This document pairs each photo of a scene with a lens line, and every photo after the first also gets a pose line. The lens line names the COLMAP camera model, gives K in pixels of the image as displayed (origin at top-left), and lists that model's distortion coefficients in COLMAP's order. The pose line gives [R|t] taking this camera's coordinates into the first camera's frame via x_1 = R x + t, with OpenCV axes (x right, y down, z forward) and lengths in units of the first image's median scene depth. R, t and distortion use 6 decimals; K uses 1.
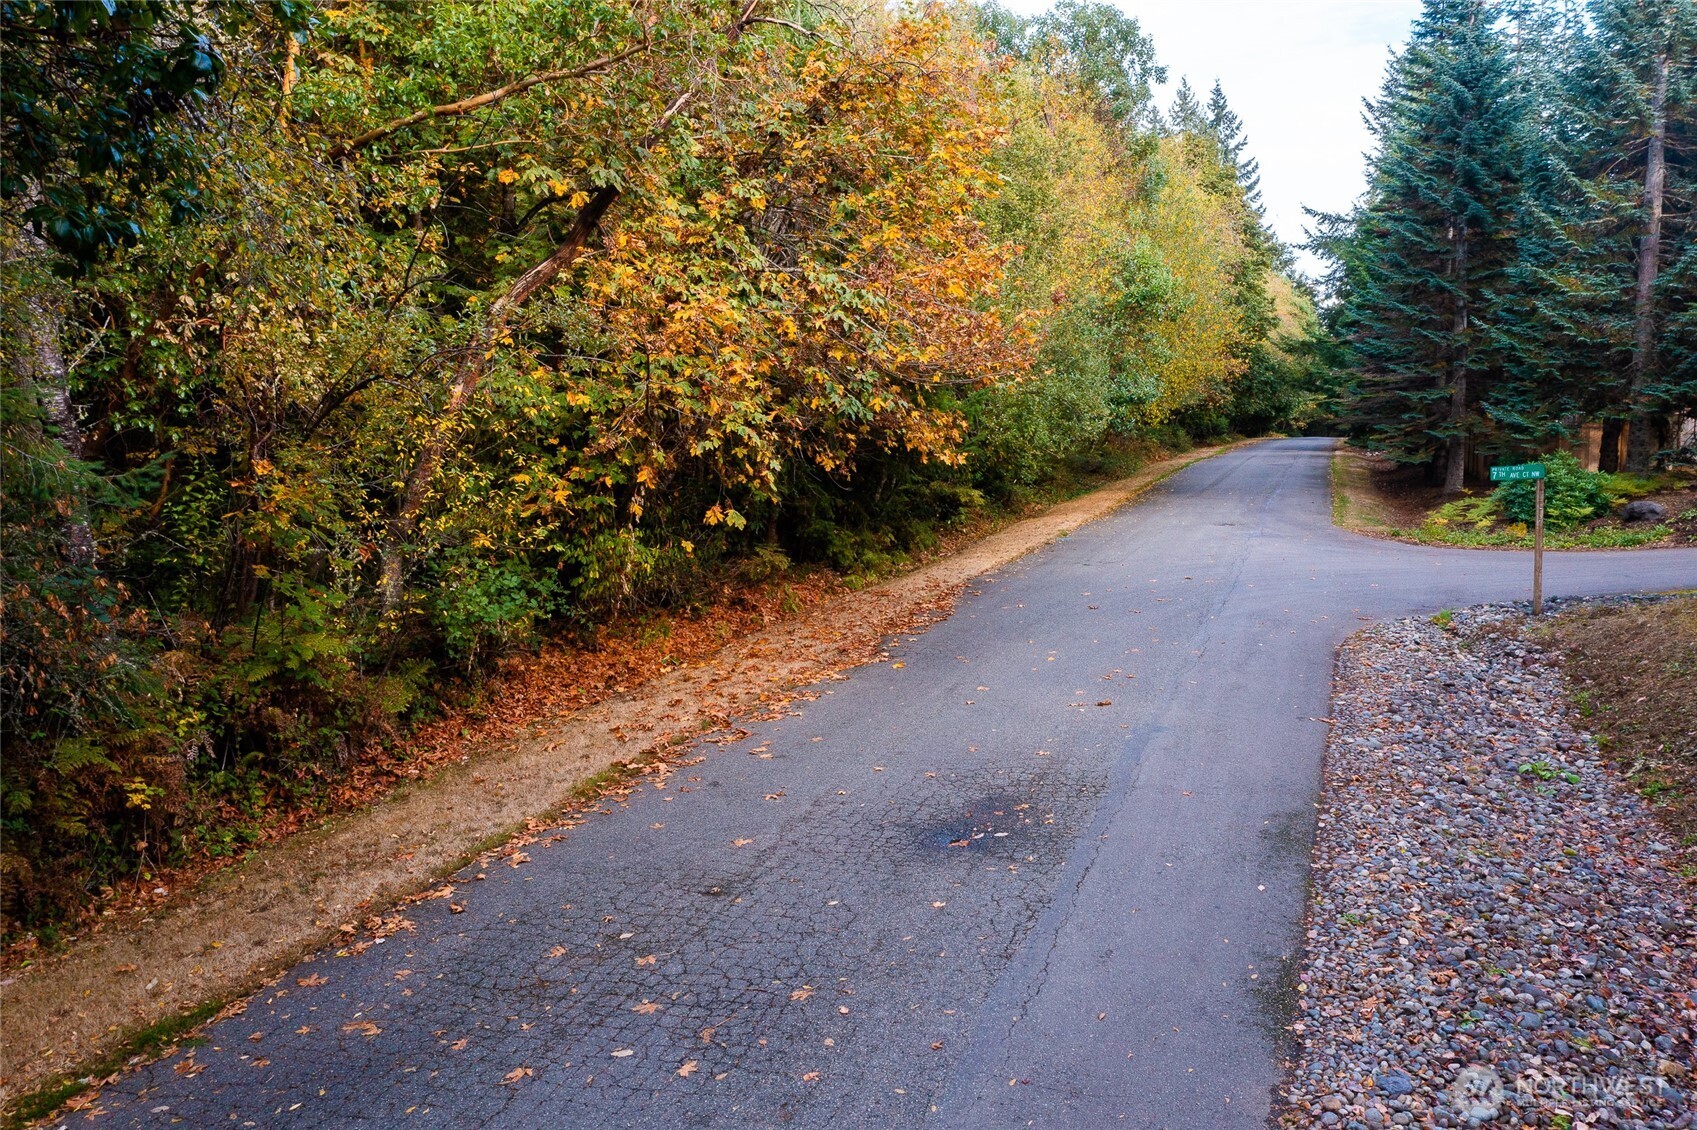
lens RADIAL K [[1348.3, 0, 848.5], [0, 1348.3, 565.0], [0, 0, 1]] dist [-0.012075, 0.000839]
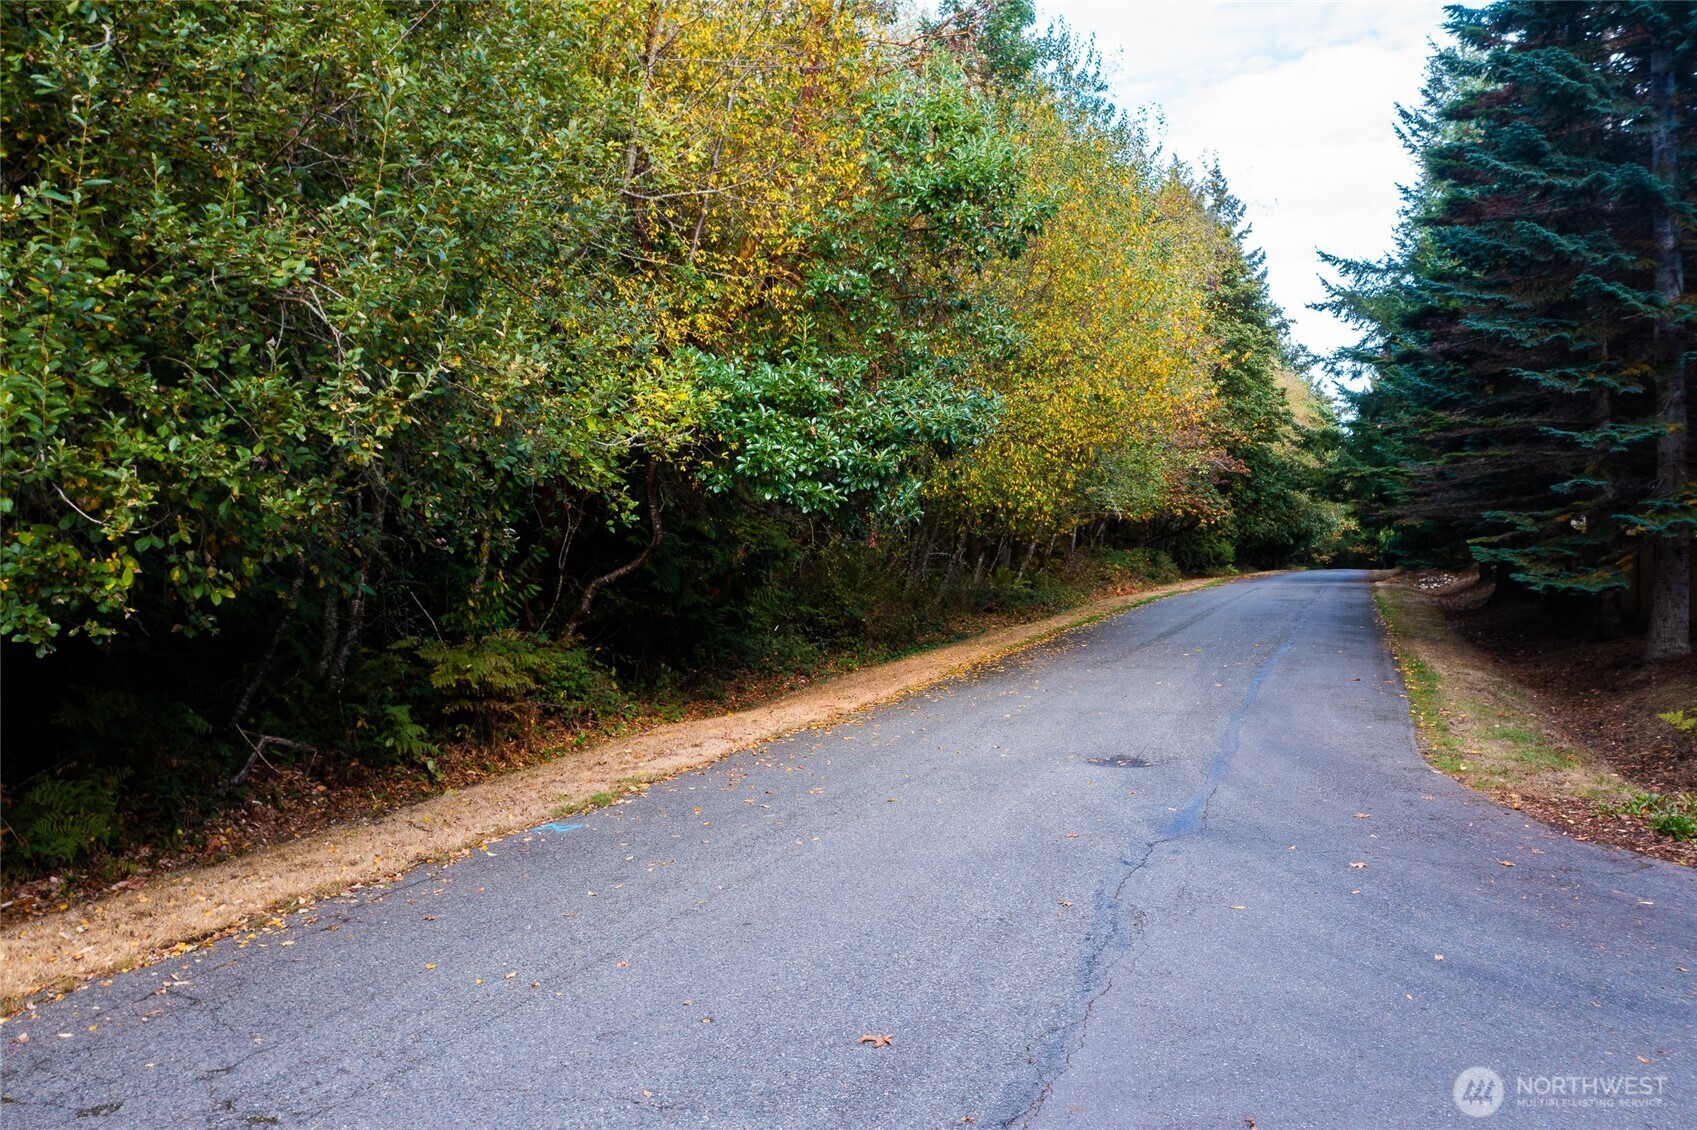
lens RADIAL K [[1348.3, 0, 848.5], [0, 1348.3, 565.0], [0, 0, 1]] dist [-0.012075, 0.000839]
pose [[0.999844, 0.003754, -0.017251, 0.086483], [-0.005487, 0.994813, -0.101574, -0.017904], [0.016780, 0.101653, 0.994678, 0.258163]]
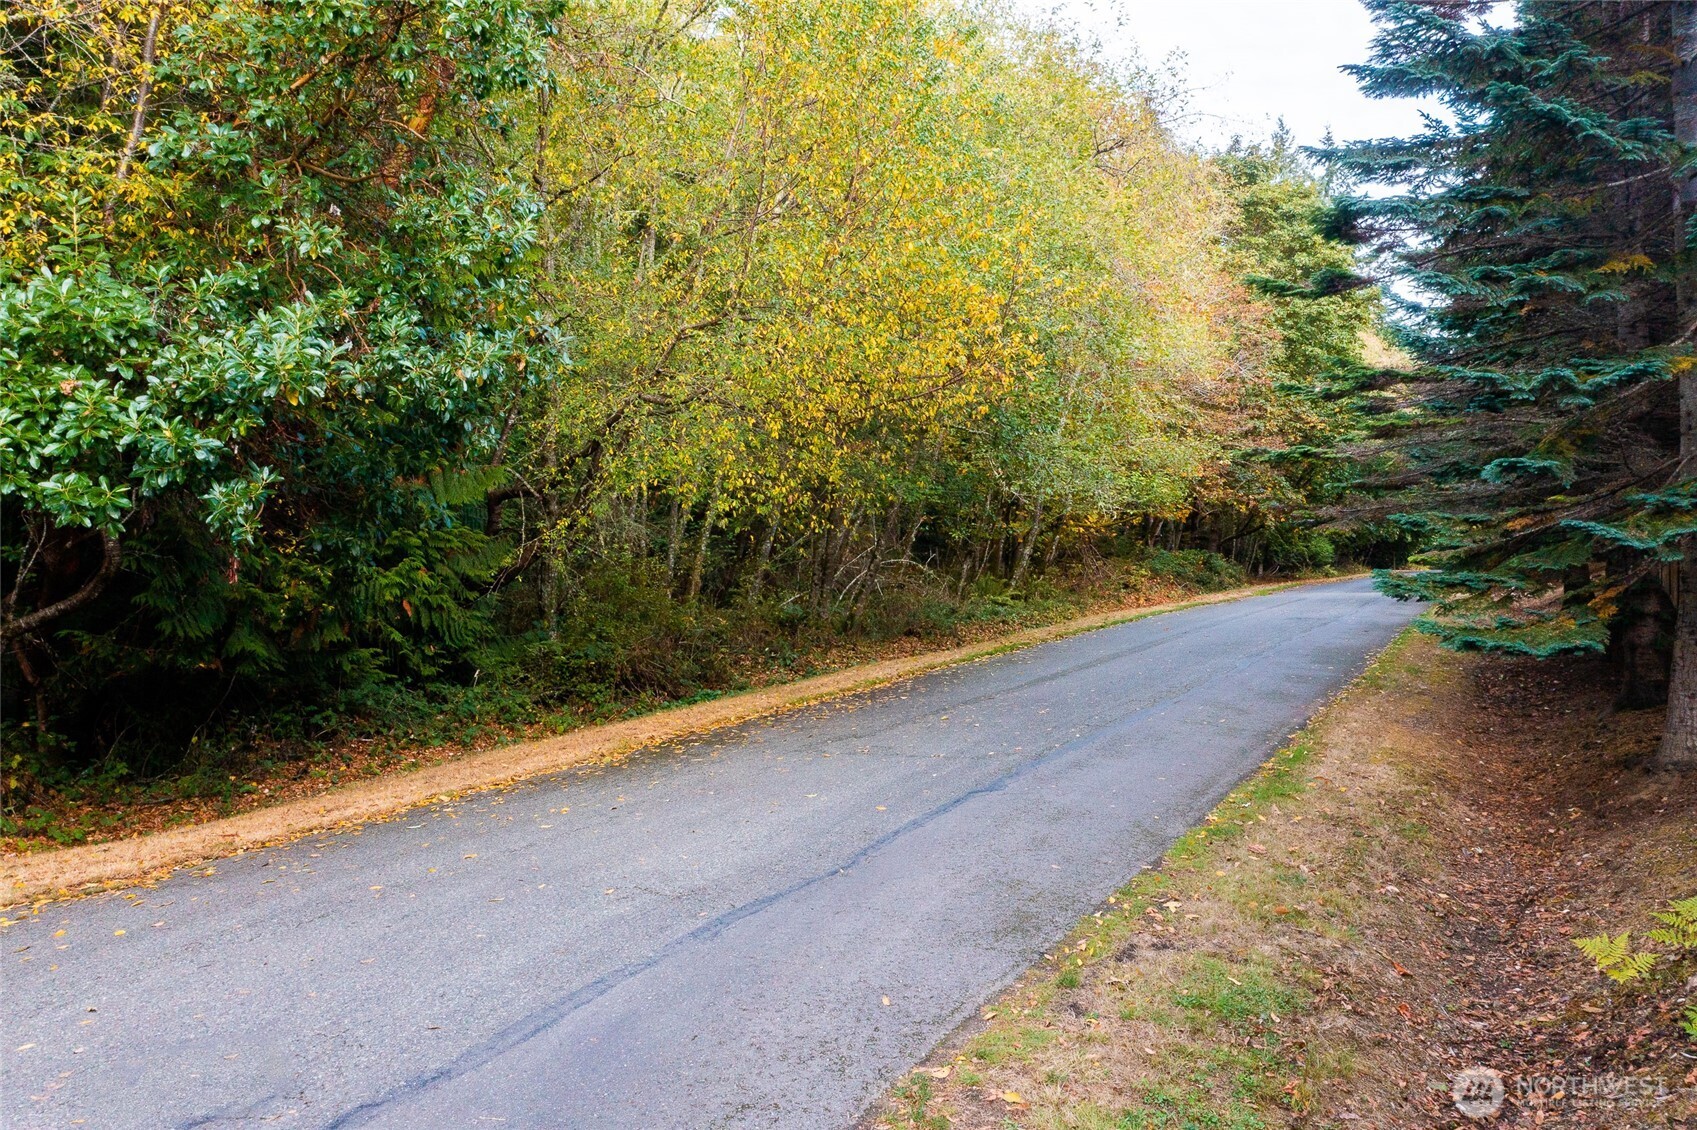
lens RADIAL K [[1323.3, 0, 848.5], [0, 1323.3, 565.0], [0, 0, 1]] dist [-0.012948, -0.008197]
pose [[0.991373, 0.001147, -0.131065, 0.153398], [-0.014016, 0.995155, -0.097313, -0.031324], [0.130319, 0.098310, 0.986586, 0.344728]]
